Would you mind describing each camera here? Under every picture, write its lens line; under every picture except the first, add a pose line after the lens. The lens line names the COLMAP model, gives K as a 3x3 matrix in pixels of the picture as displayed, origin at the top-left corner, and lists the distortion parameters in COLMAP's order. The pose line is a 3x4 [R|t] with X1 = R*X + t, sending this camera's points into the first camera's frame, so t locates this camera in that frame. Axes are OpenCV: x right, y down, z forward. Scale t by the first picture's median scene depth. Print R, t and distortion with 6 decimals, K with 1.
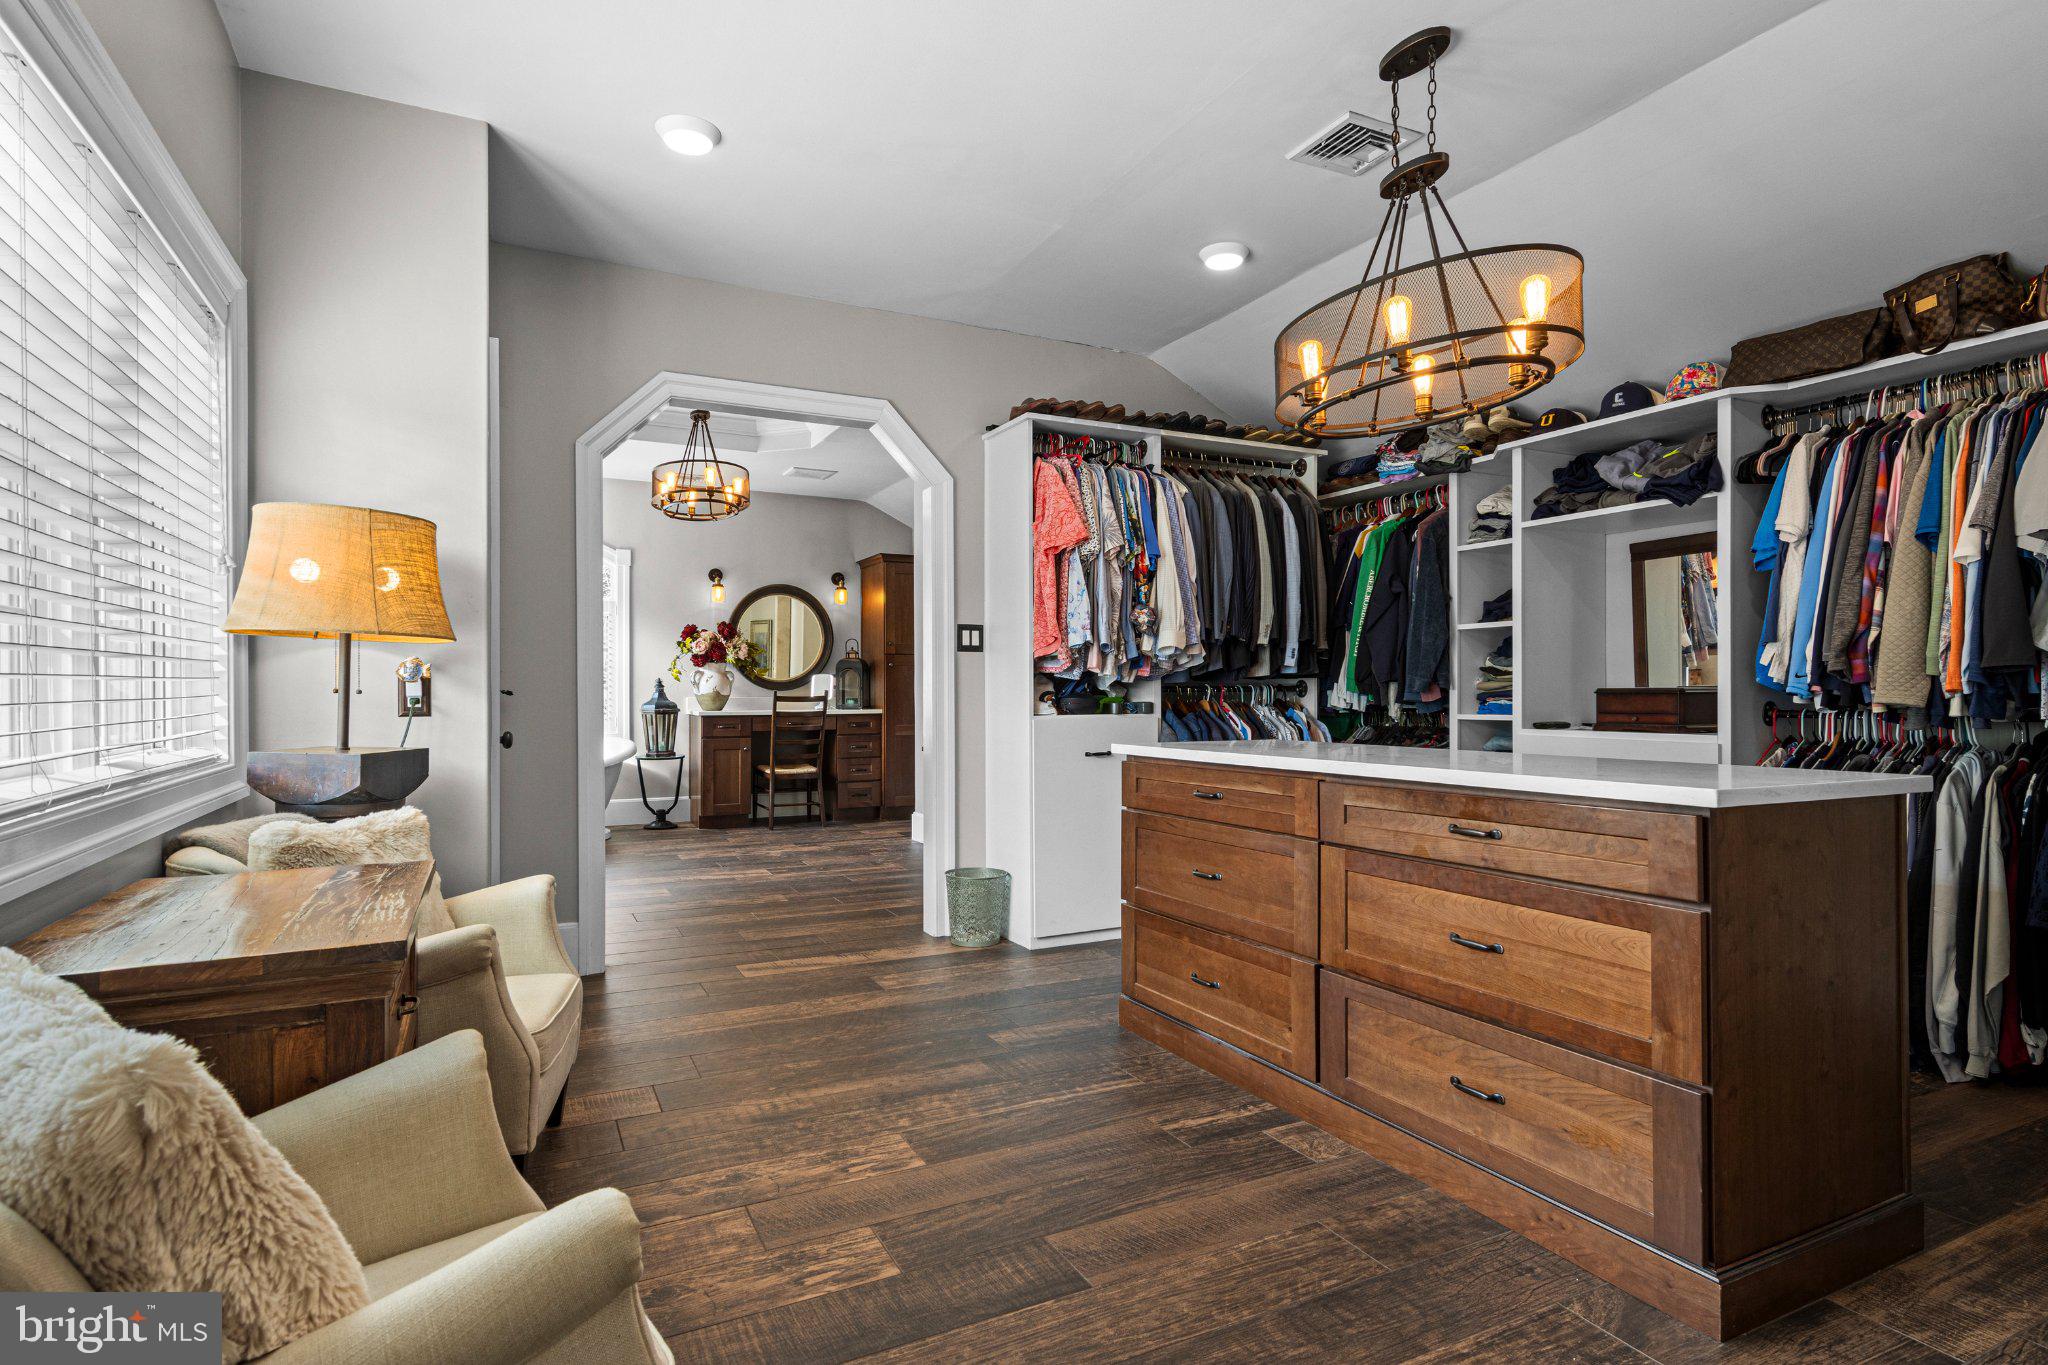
lens RADIAL K [[1046.2, 0, 1024.2], [0, 1046.2, 685.5], [0, 0, 1]] dist [0.014160, -0.004033]
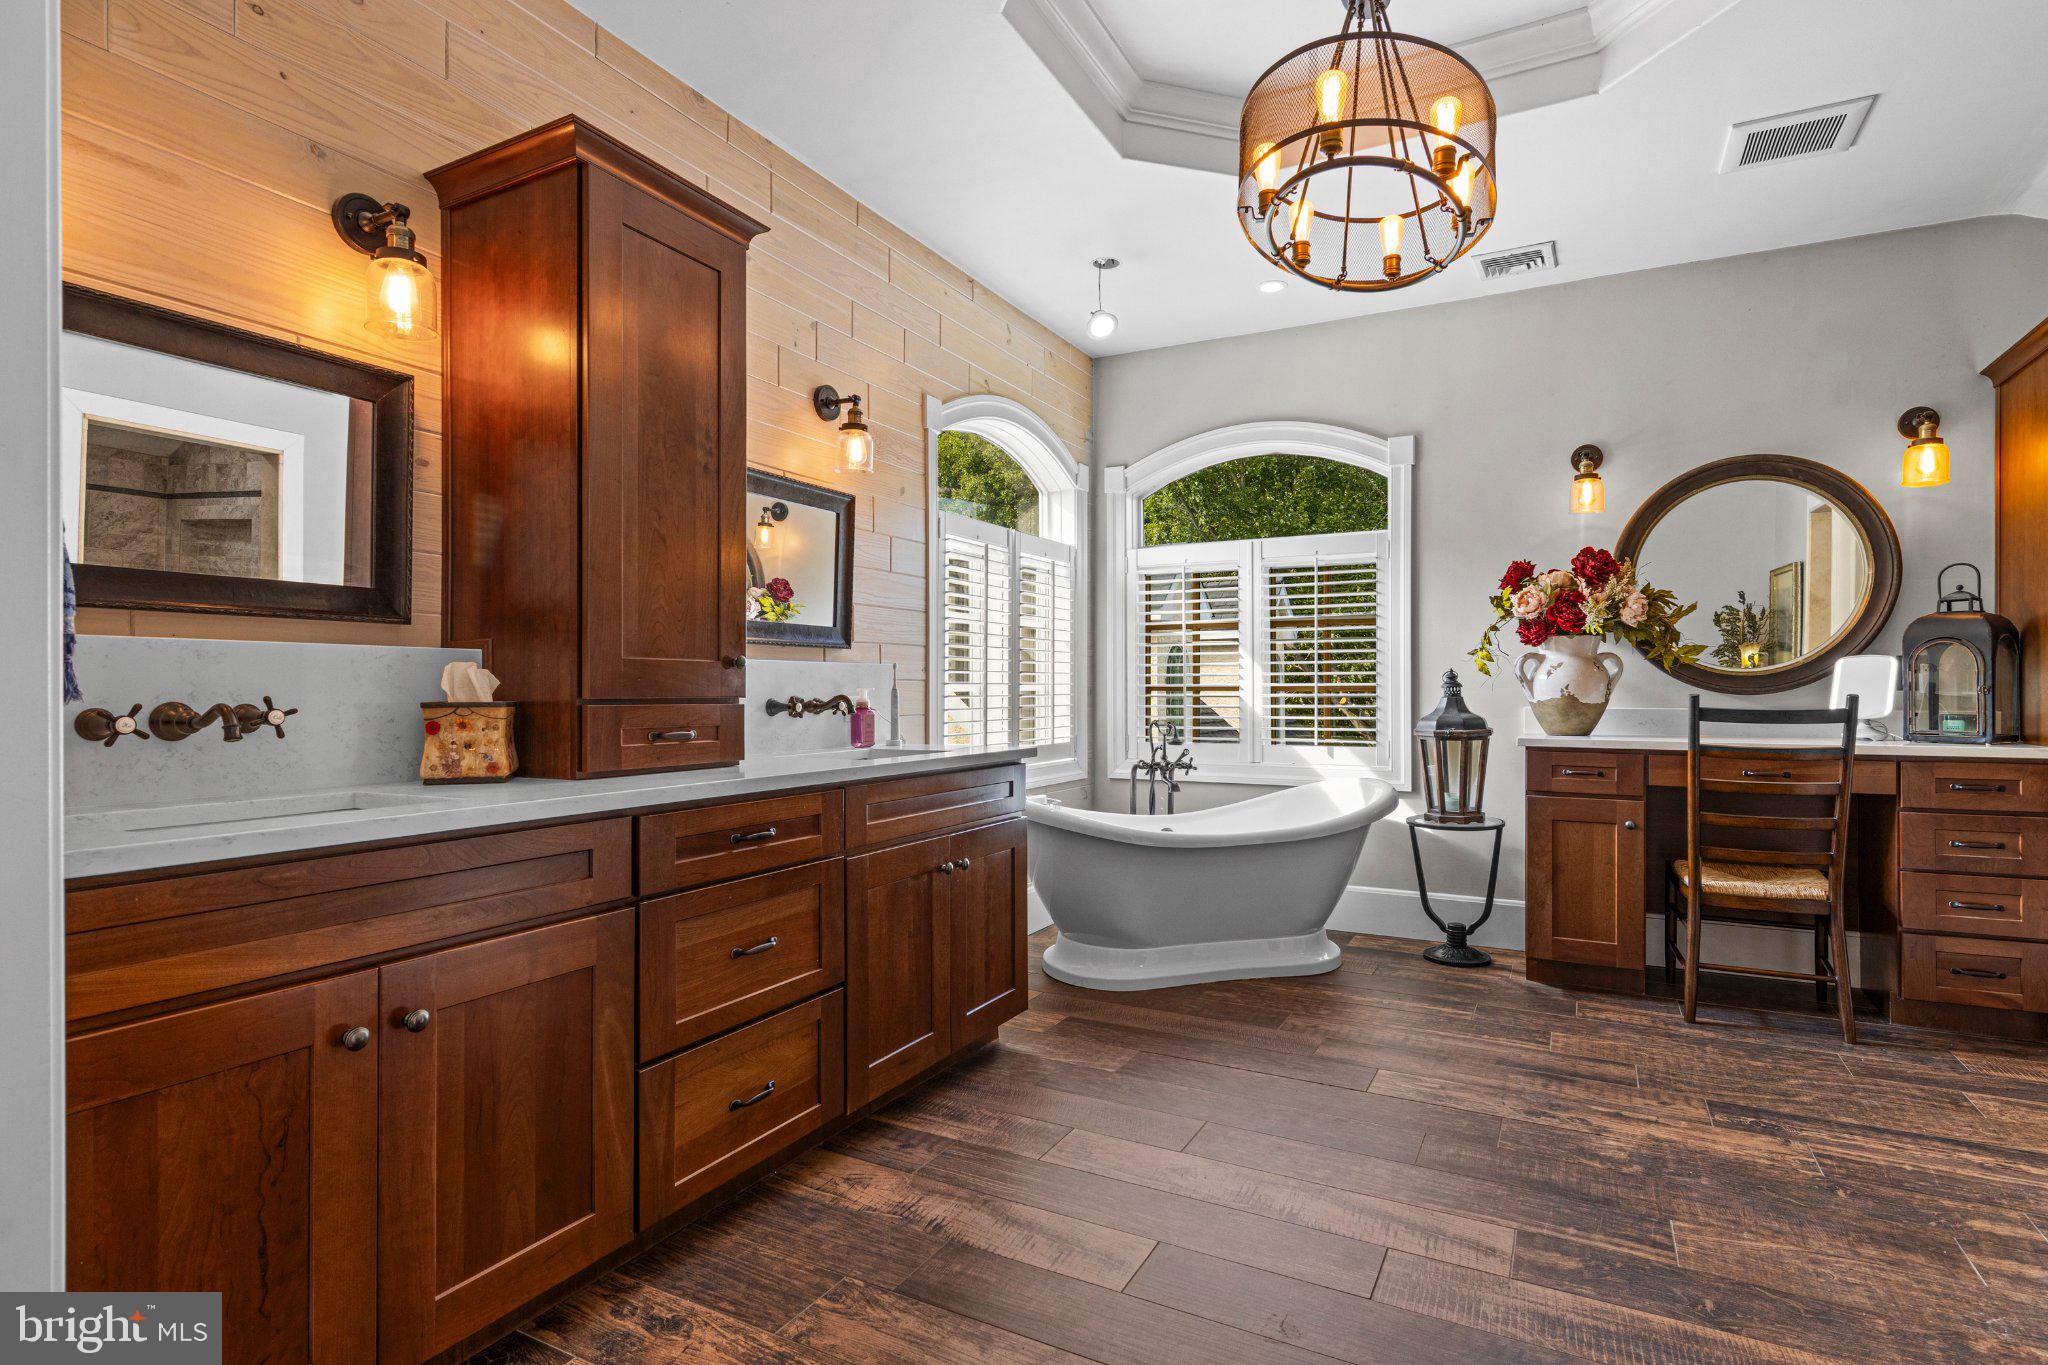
lens RADIAL K [[1046.2, 0, 1012.6], [0, 1046.2, 686.2], [0, 0, 1]] dist [0.014160, -0.004033]
pose [[0.578119, -0.001743, -0.815951, -0.050381], [-0.001148, 0.999995, -0.002950, 0.003286], [0.815952, 0.002642, 0.578114, 0.513929]]
